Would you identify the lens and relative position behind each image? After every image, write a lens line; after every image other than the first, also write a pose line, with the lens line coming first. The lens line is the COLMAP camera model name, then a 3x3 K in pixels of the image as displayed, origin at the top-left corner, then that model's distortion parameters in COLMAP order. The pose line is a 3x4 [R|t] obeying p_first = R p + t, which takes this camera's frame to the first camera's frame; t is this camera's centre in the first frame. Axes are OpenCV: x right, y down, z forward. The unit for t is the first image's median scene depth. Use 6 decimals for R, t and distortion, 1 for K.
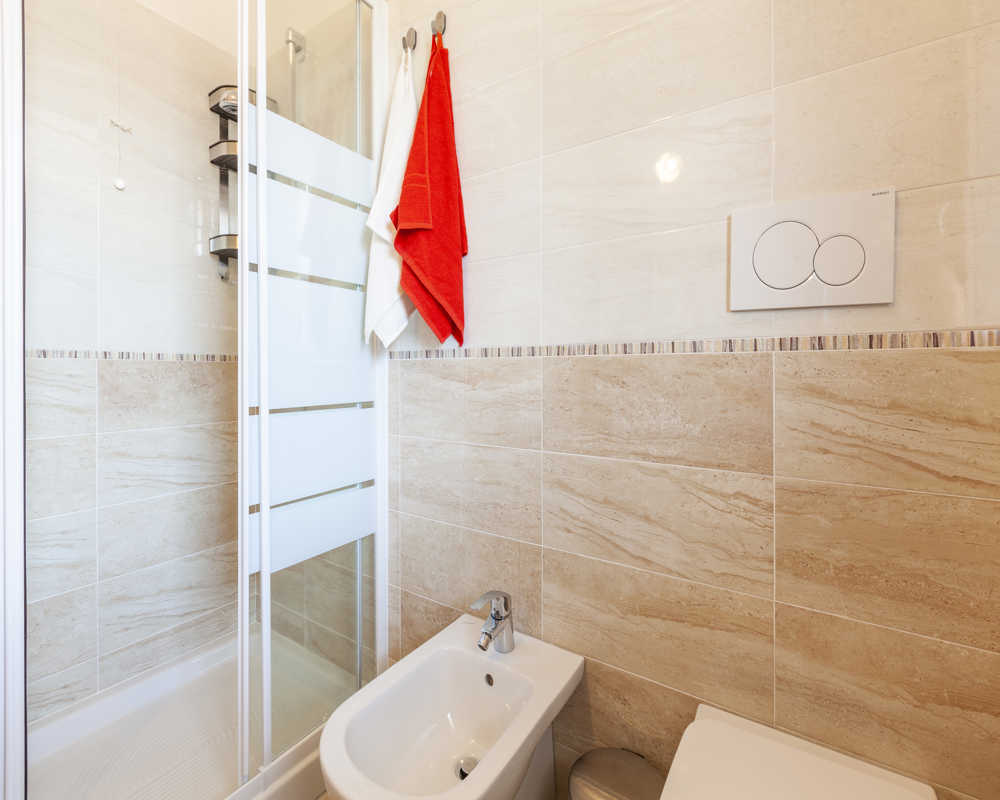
lens RADIAL K [[454.4, 0, 496.8], [0, 454.4, 369.3], [0, 0, 1]] dist [-0.004935, -0.000518]
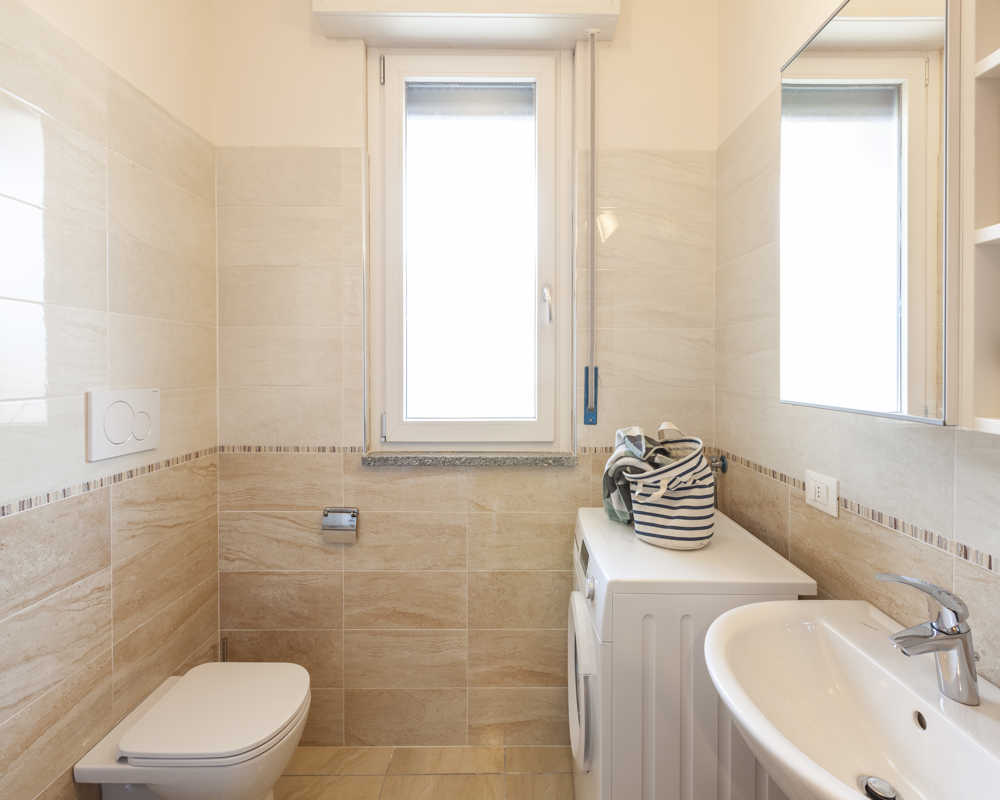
lens RADIAL K [[460.6, 0, 510.2], [0, 460.6, 374.0], [0, 0, 1]] dist [0.001463, -0.000660]
pose [[-0.558950, -0.016369, 0.829040, -1.002370], [-0.004603, 0.999851, 0.016638, -0.312016], [-0.829189, 0.005483, -0.558942, 0.527207]]
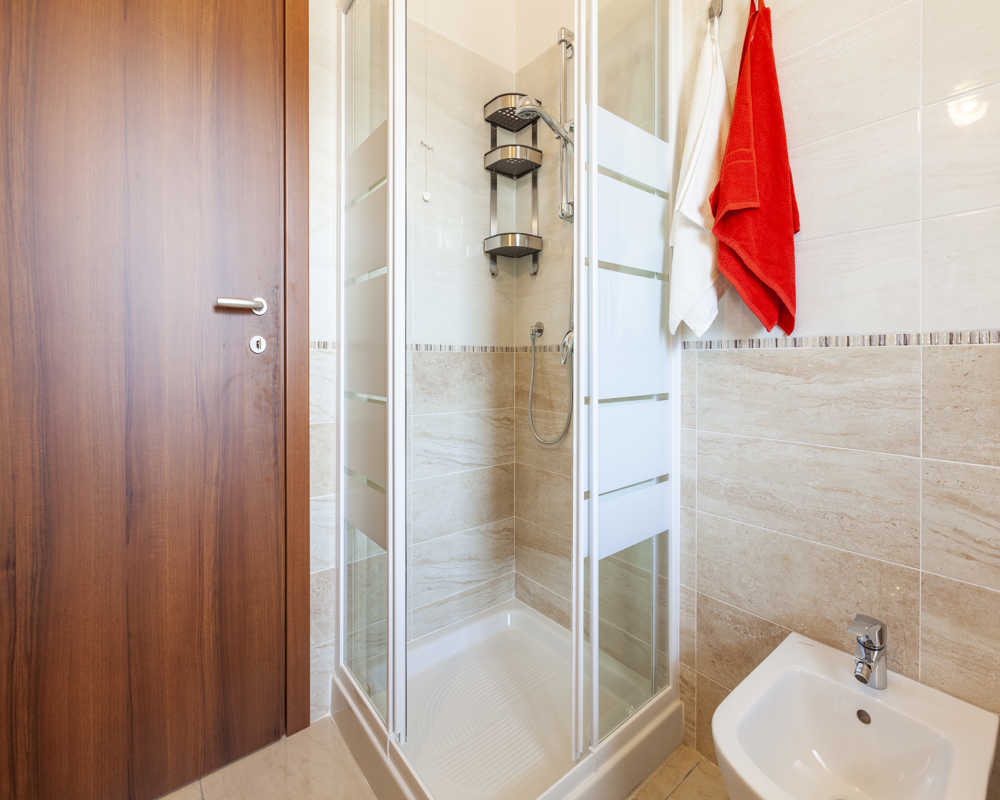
lens RADIAL K [[462.5, 0, 501.7], [0, 462.5, 360.7], [0, 0, 1]] dist [-0.001944, -0.000764]
pose [[0.949034, 0.001929, -0.315169, -0.342978], [-0.001115, 0.999996, 0.002763, -0.001291], [0.315172, -0.002270, 0.949032, -0.051690]]
